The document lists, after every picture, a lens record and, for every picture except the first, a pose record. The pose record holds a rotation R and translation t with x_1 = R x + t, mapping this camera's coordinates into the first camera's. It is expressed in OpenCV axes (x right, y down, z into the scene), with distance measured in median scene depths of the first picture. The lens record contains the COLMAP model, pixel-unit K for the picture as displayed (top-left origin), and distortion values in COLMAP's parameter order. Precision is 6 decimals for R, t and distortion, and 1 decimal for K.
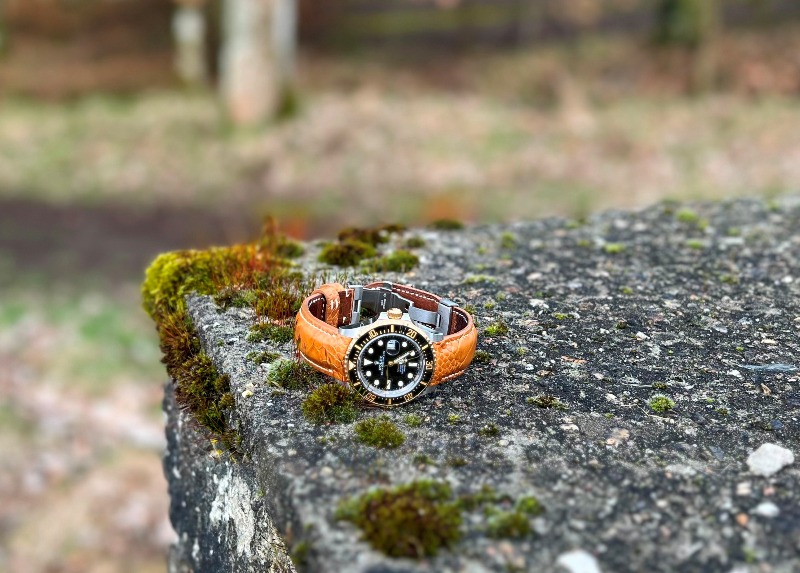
lens RADIAL K [[1042.5, 0, 435.2], [0, 1042.5, 322.3], [0, 0, 1]] dist [0.420870, 0.000000]
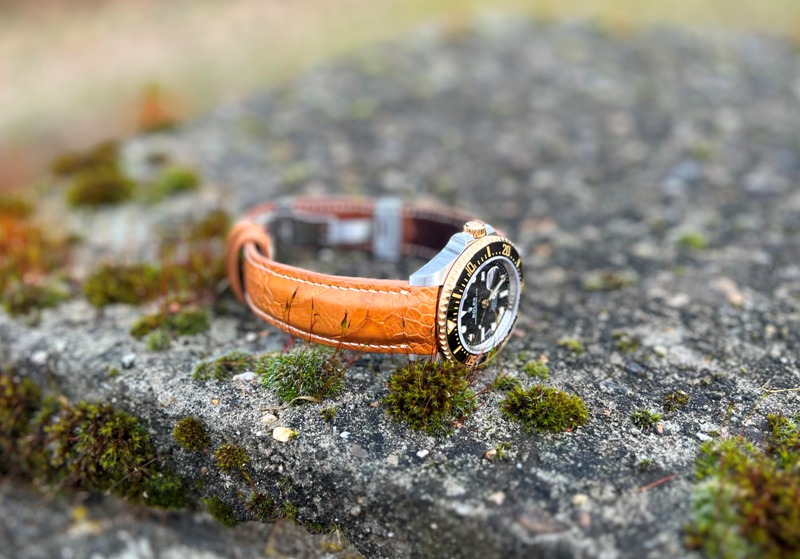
lens RADIAL K [[819.6, 0, 371.2], [0, 819.6, 238.8], [0, 0, 1]] dist [0.005167, 0.000000]
pose [[0.785287, -0.300386, 0.541380, -0.367746], [0.266749, 0.953250, 0.141987, -0.092111], [-0.558721, 0.032912, 0.828702, 0.605654]]
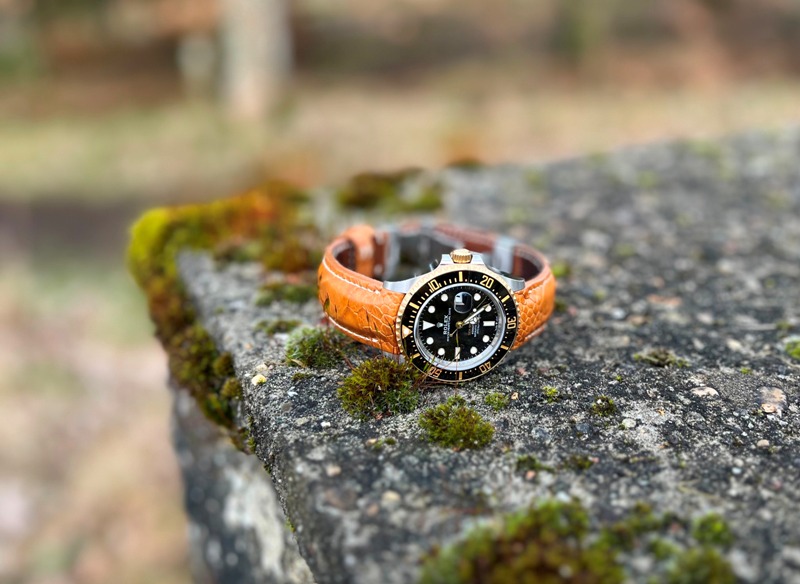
lens RADIAL K [[787.7, 0, 516.0], [0, 787.7, 284.3], [0, 0, 1]] dist [0.108957, 0.000000]
pose [[0.988833, -0.067502, 0.132860, -0.074397], [0.065331, 0.997650, 0.020641, 0.002799], [-0.133942, -0.011731, 0.990920, 0.451056]]
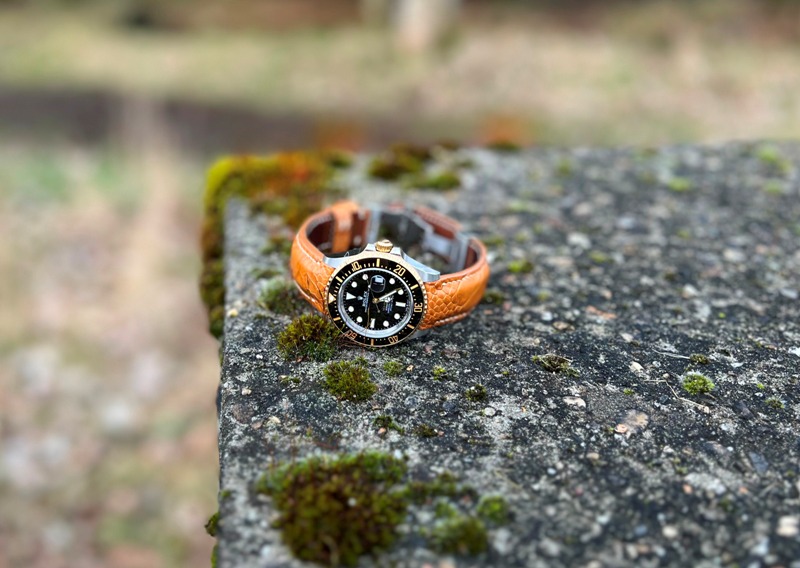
lens RADIAL K [[831.1, 0, 351.0], [0, 831.1, 231.7], [0, 0, 1]] dist [0.094470, 0.000000]
pose [[0.968583, 0.093726, -0.230352, 0.094773], [-0.089085, 0.995557, 0.030488, -0.038771], [0.232186, -0.009009, 0.972630, 0.305320]]
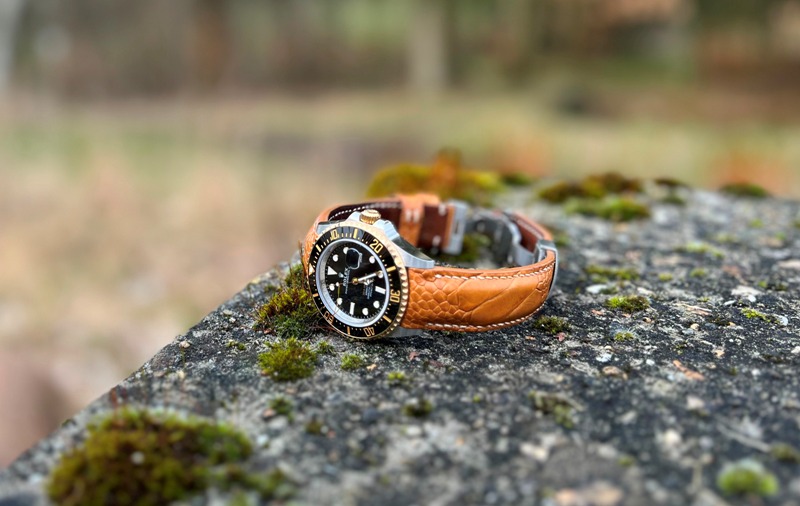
lens RADIAL K [[818.9, 0, 312.6], [0, 818.9, 172.7], [0, 0, 1]] dist [0.018846, 0.000000]
pose [[0.700848, 0.144256, -0.698571, 0.337991], [-0.242266, 0.969261, -0.042902, -0.003440], [0.670909, 0.199308, 0.714253, 0.539063]]
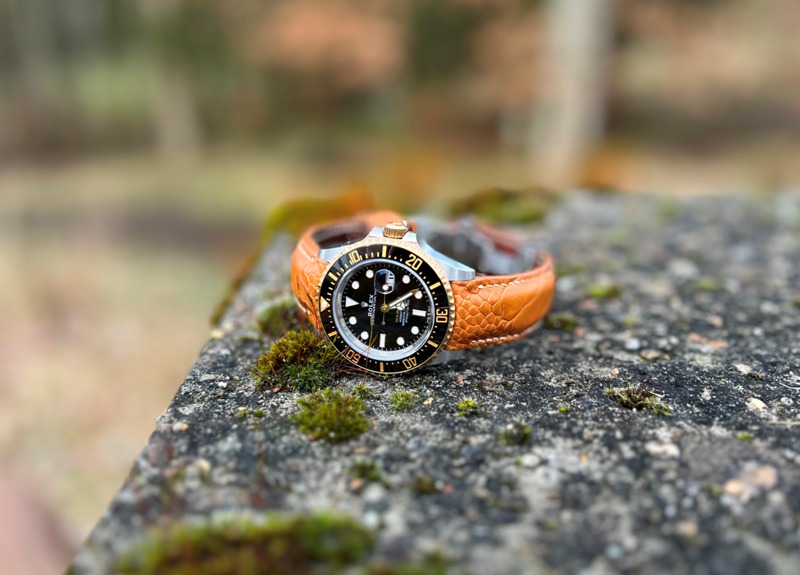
lens RADIAL K [[742.4, 0, 446.4], [0, 742.4, 264.5], [0, 0, 1]] dist [0.052760, 0.000000]
pose [[0.949363, 0.069994, -0.306284, 0.131194], [-0.095911, 0.992898, -0.070386, 0.041456], [0.299182, 0.096198, 0.949334, 0.573939]]
